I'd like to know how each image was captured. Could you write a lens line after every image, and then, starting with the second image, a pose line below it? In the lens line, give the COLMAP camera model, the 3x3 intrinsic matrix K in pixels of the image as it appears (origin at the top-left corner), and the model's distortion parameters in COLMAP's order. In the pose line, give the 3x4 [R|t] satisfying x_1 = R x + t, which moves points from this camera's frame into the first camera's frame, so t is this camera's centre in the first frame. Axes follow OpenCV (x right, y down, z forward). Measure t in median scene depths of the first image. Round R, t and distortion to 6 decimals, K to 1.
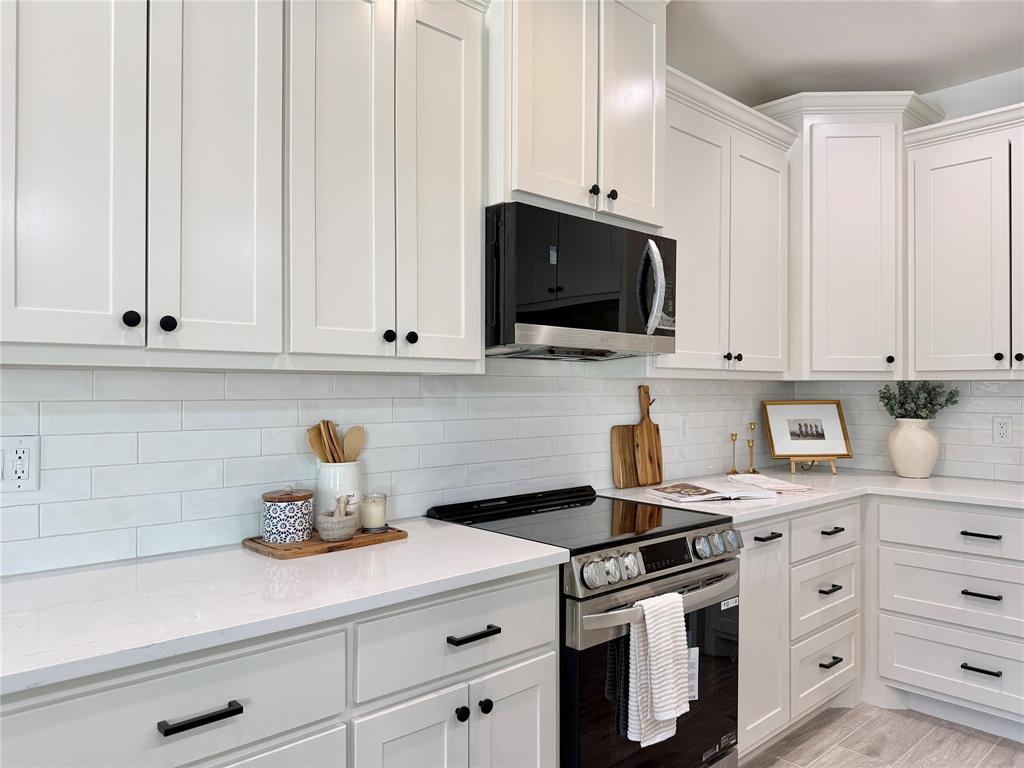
lens RADIAL K [[720.7, 0, 515.4], [0, 720.7, 384.6], [0, 0, 1]] dist [0.041748, -0.037281]
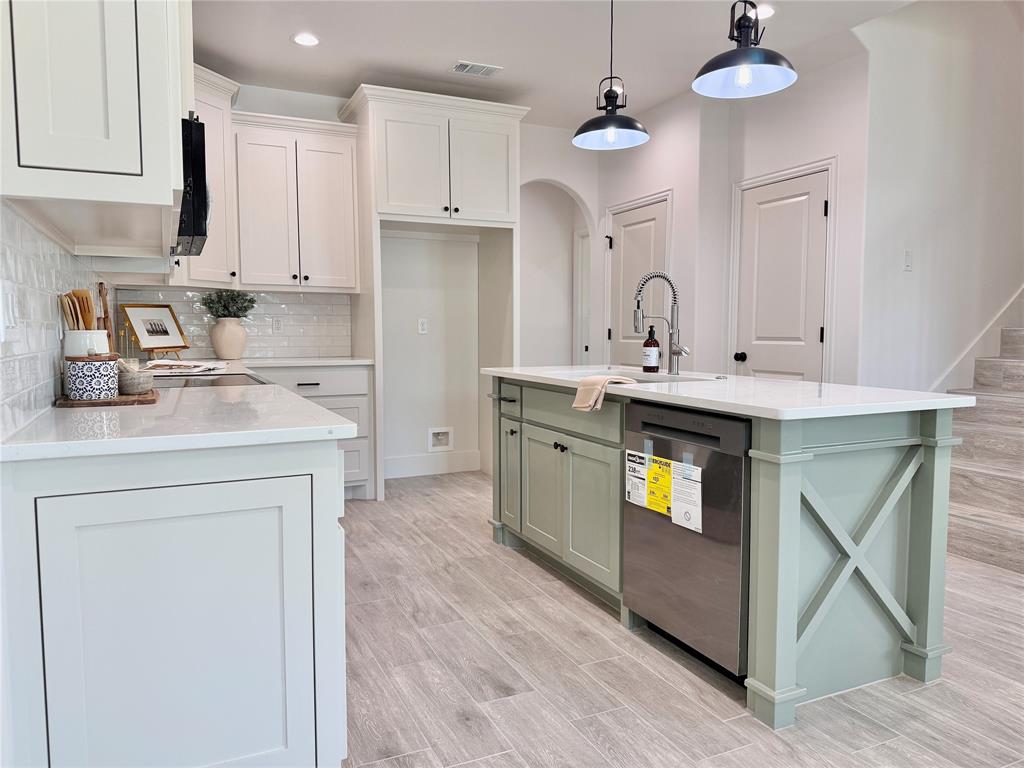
lens RADIAL K [[720.7, 0, 510.5], [0, 720.7, 384.9], [0, 0, 1]] dist [0.041748, -0.037281]
pose [[0.292686, -0.074579, 0.953296, -0.719461], [-0.007692, 0.996738, 0.080339, 0.065705], [-0.956178, -0.030847, 0.291158, 0.074276]]
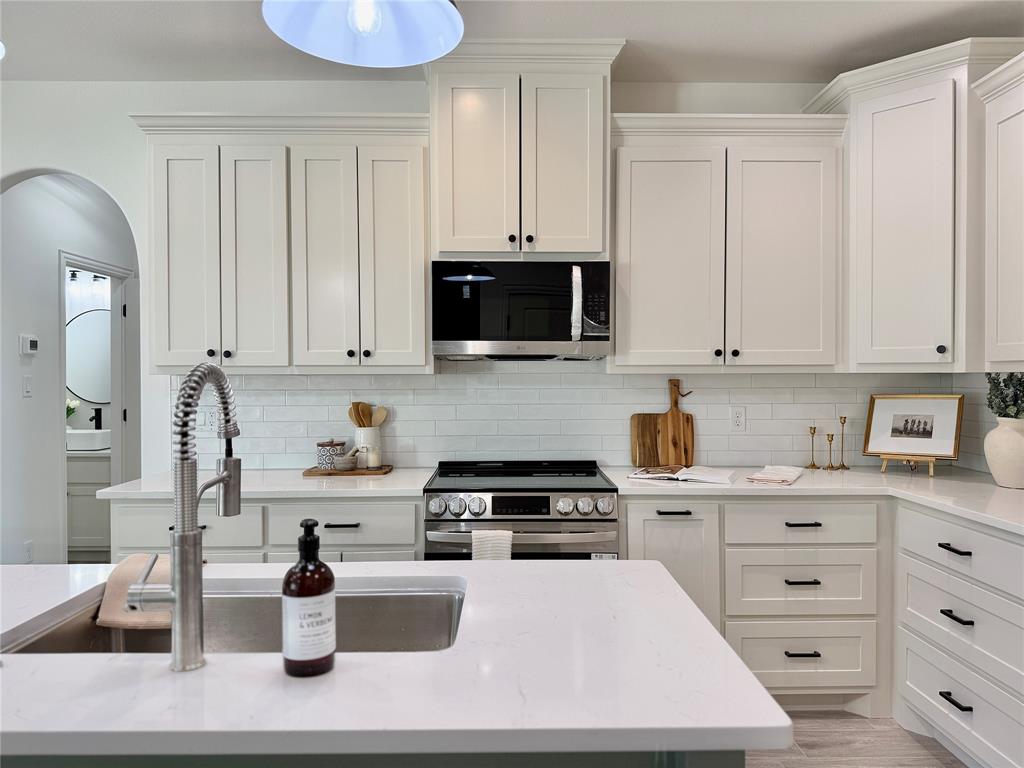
lens RADIAL K [[720.7, 0, 515.6], [0, 720.7, 380.1], [0, 0, 1]] dist [0.041748, -0.037281]
pose [[0.740215, -0.001076, -0.672369, 0.767504], [0.008576, 0.999932, 0.007841, -0.008683], [0.672315, -0.011570, 0.740175, -0.008958]]
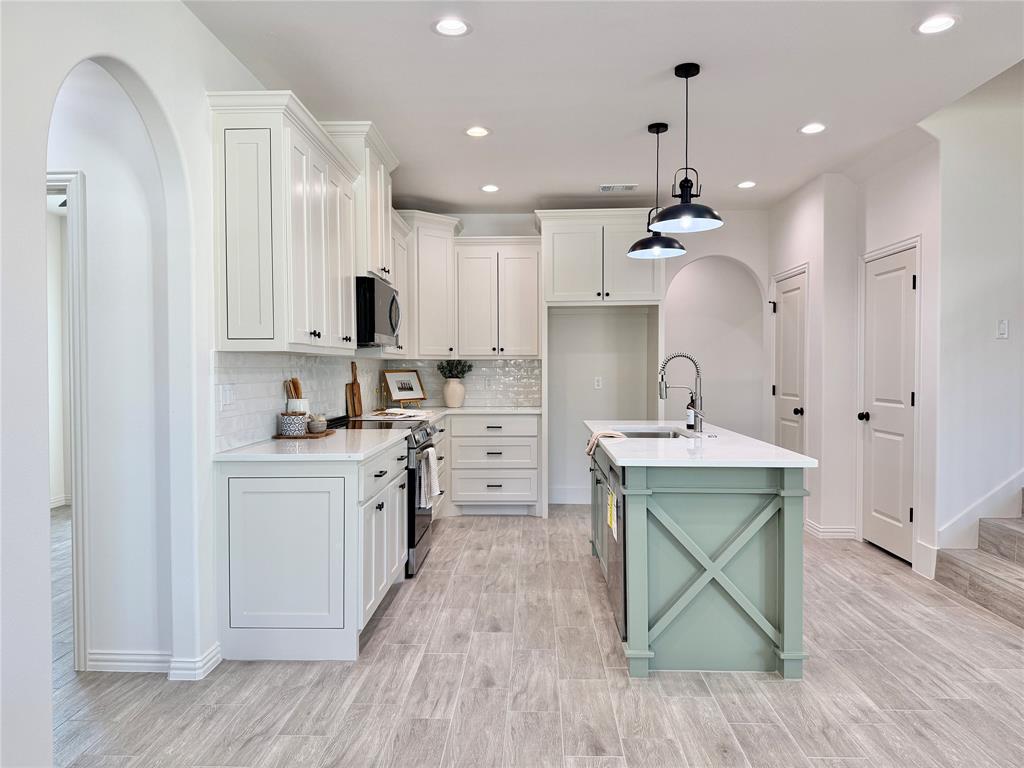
lens RADIAL K [[720.7, 0, 515.2], [0, 720.7, 385.7], [0, 0, 1]] dist [0.041748, -0.037281]
pose [[0.697375, -0.020709, 0.716407, -0.849627], [-0.003115, 0.999485, 0.031925, 0.002967], [-0.716700, -0.024495, 0.696952, -0.566600]]
